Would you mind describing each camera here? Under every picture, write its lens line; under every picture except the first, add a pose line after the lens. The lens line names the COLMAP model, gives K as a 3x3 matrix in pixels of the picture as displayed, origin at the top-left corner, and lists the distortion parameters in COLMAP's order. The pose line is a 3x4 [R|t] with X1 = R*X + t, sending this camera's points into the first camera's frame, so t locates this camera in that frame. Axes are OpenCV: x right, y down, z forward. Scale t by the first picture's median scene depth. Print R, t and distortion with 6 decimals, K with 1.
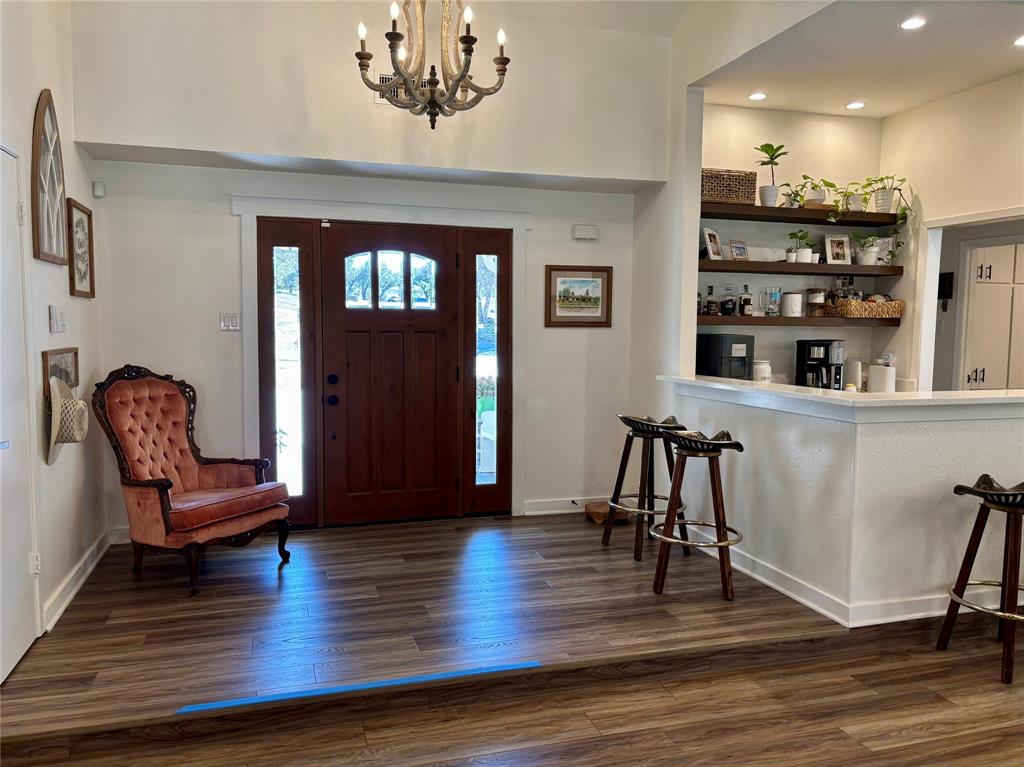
lens RADIAL K [[774.6, 0, 507.4], [0, 774.6, 385.9], [0, 0, 1]] dist [0.129722, -0.263555]
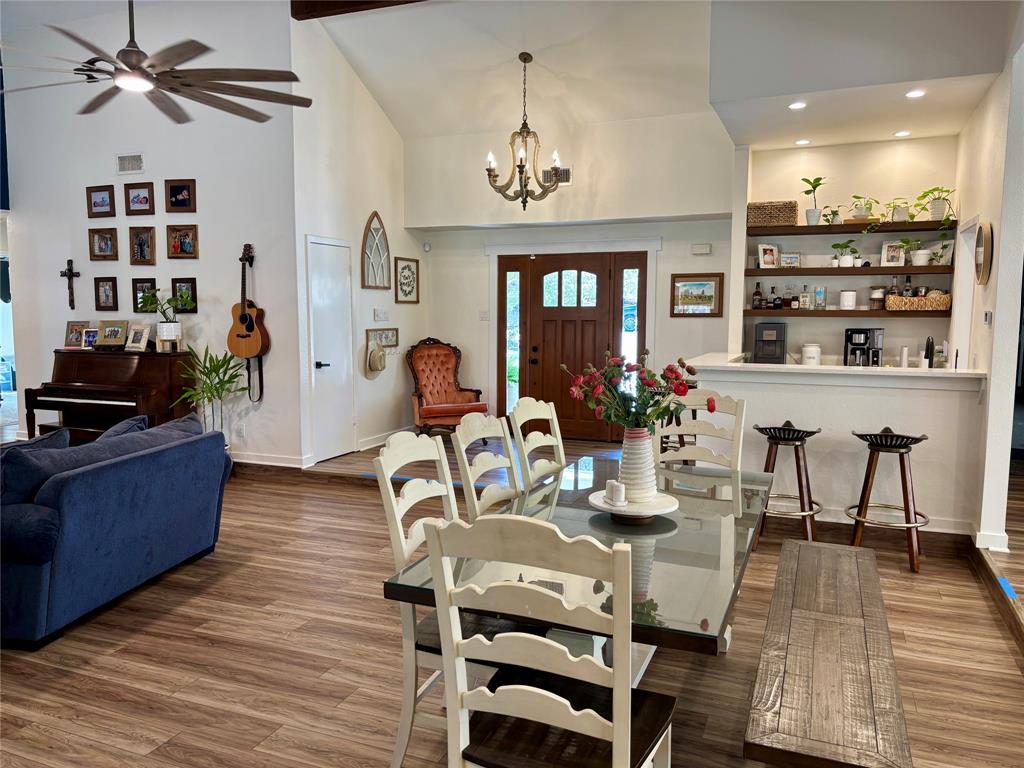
lens RADIAL K [[774.6, 0, 507.4], [0, 774.6, 386.4], [0, 0, 1]] dist [0.129722, -0.263555]
pose [[0.768158, 0.058624, -0.637570, 0.776275], [-0.045365, 0.998280, 0.037135, 0.012078], [0.638651, 0.000398, 0.769497, -0.313919]]
